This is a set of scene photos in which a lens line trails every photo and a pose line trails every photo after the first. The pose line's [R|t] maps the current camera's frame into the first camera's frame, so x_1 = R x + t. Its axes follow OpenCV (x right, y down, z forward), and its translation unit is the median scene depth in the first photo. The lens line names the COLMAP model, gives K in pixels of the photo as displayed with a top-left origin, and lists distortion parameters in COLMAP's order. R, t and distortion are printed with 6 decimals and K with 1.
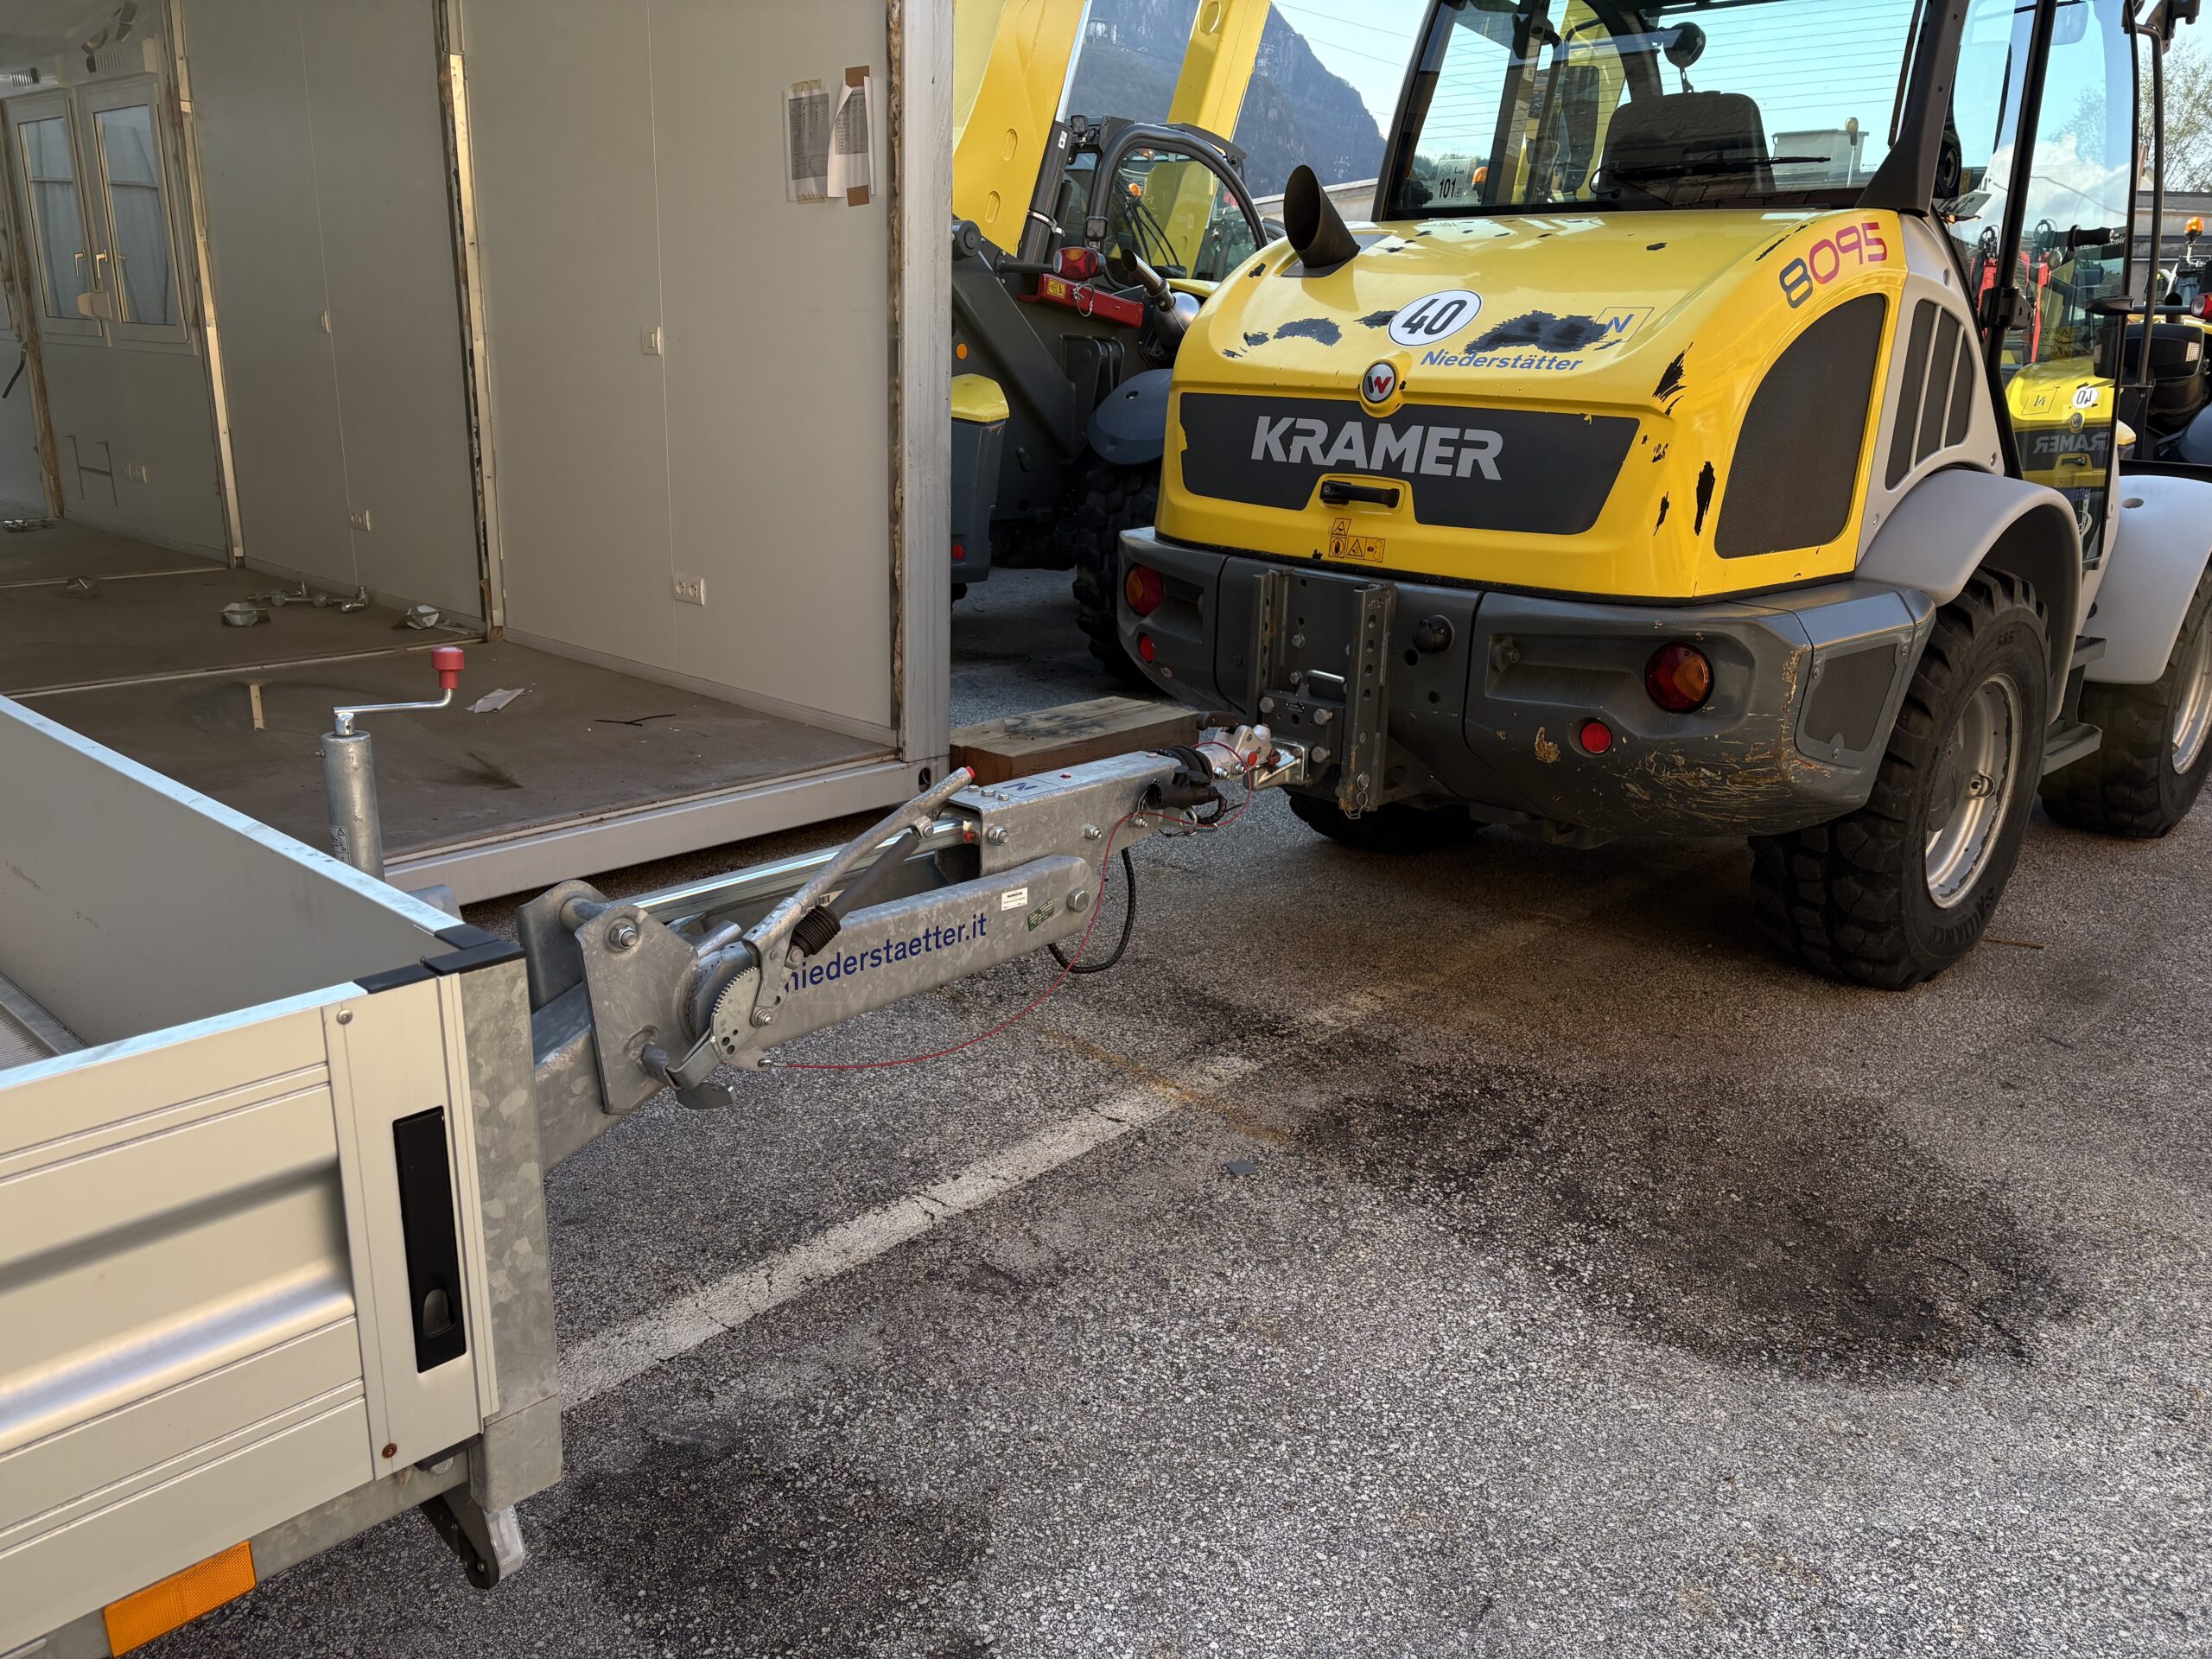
lens RADIAL K [[1668.9, 0, 1089.4], [0, 1668.9, 825.0], [0, 0, 1]] dist [0.054892, -0.025861]
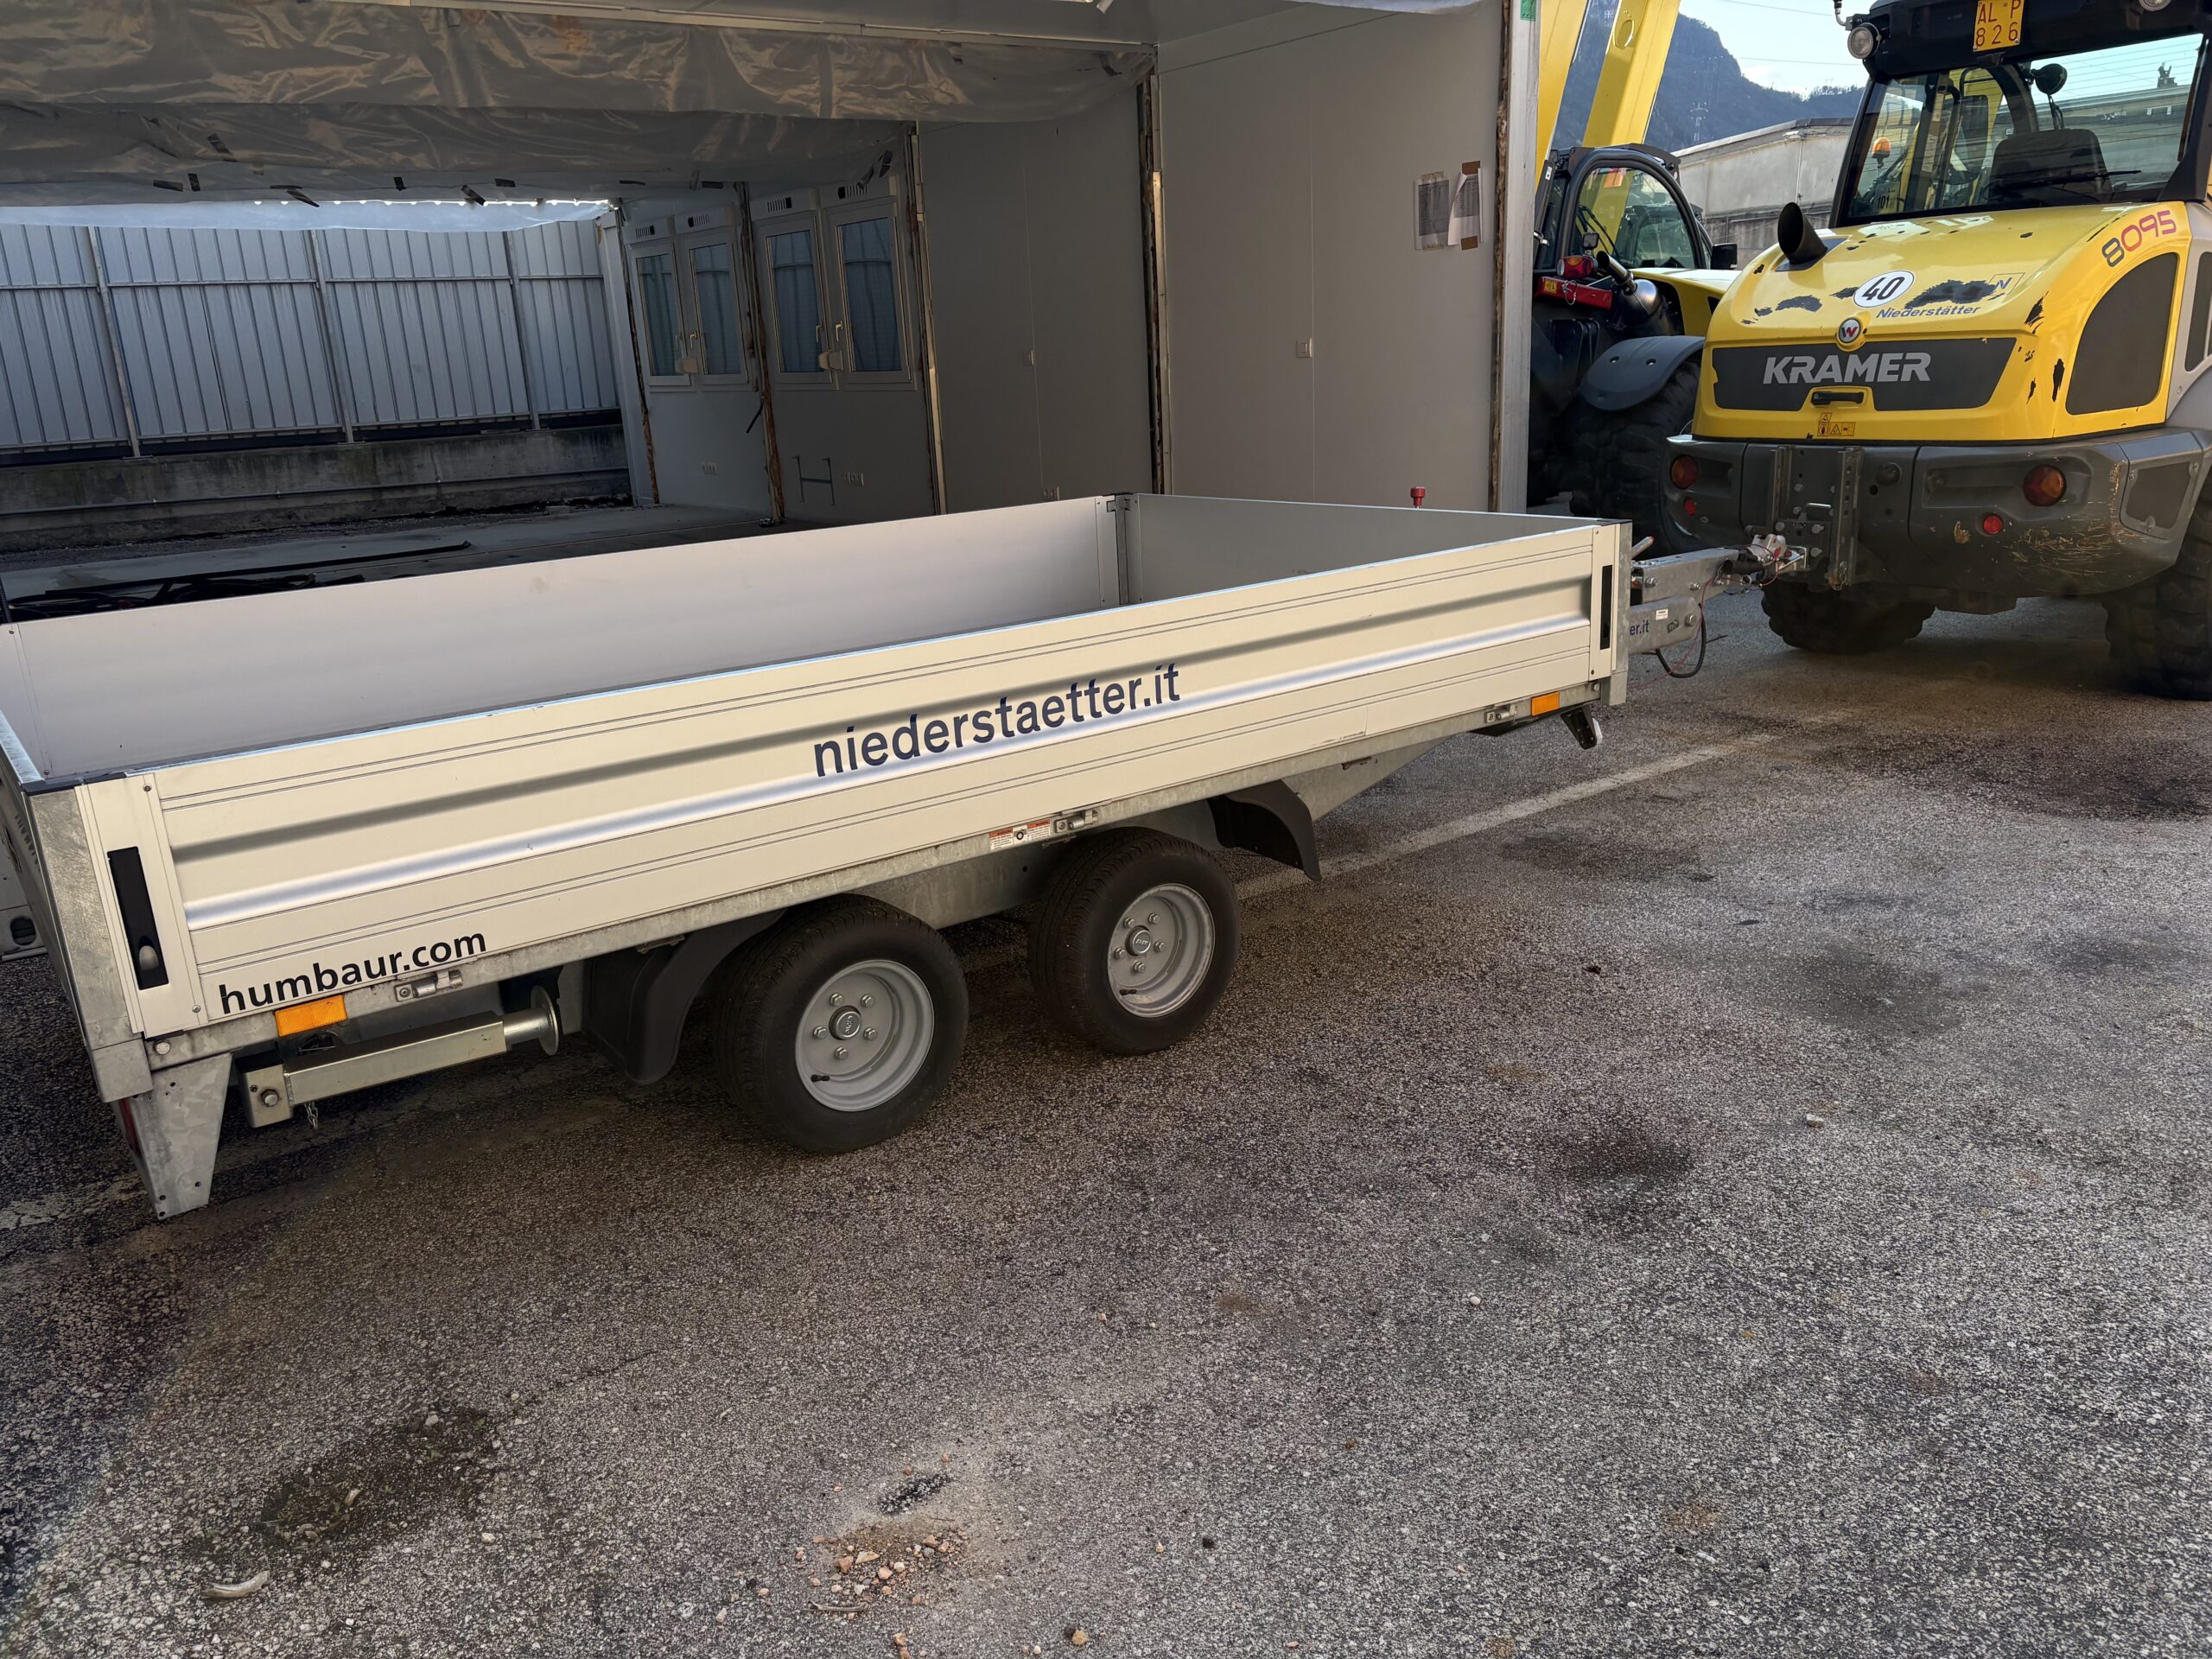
lens RADIAL K [[1668.9, 0, 1102.6], [0, 1668.9, 826.4], [0, 0, 1]] dist [0.054892, -0.025861]
pose [[0.979975, -0.023490, -0.197729, -0.241569], [0.024070, 0.999710, 0.000529, 0.219412], [0.197659, -0.005278, 0.980257, -0.832302]]
